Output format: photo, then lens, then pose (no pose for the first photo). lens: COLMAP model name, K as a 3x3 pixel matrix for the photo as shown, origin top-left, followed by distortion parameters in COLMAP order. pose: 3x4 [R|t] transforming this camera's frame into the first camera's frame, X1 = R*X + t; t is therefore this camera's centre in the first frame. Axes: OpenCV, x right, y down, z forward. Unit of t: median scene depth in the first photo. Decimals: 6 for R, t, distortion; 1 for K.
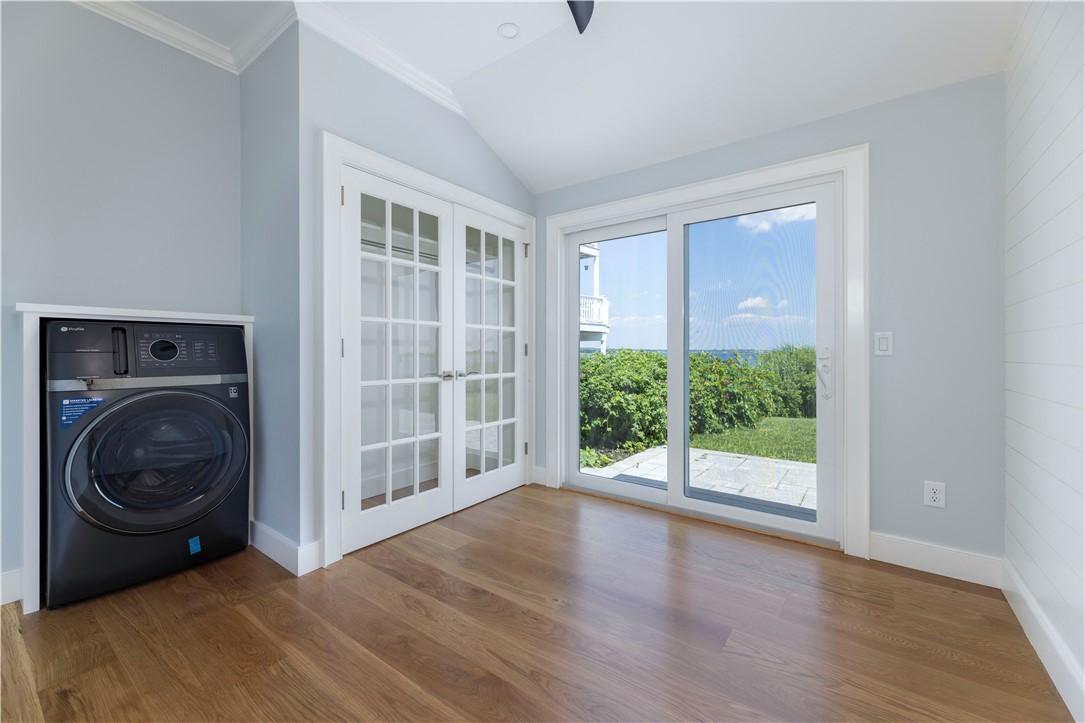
lens RADIAL K [[449.1, 0, 523.5], [0, 449.1, 335.2], [0, 0, 1]] dist [0.008163, -0.000019]
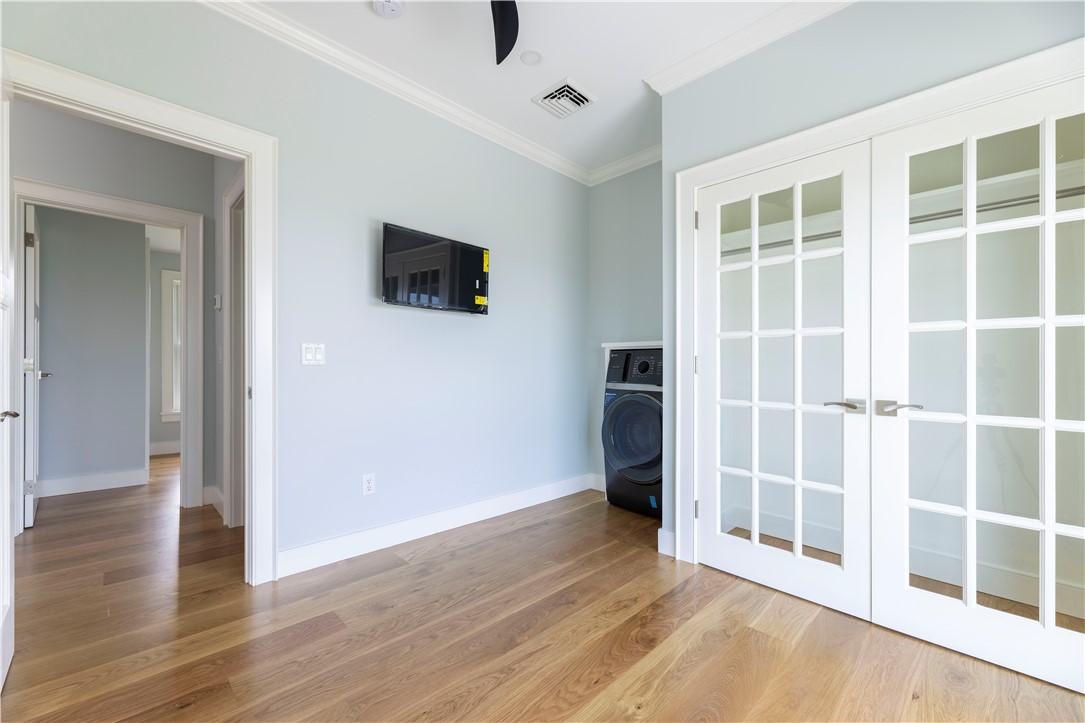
lens RADIAL K [[437.4, 0, 540.4], [0, 437.4, 359.3], [0, 0, 1]] dist [0.003663, 0.000201]
pose [[-0.136942, -0.020945, -0.990358, 0.666136], [0.018718, 0.999543, -0.023728, 0.032731], [0.990402, -0.021787, -0.136487, 0.783991]]
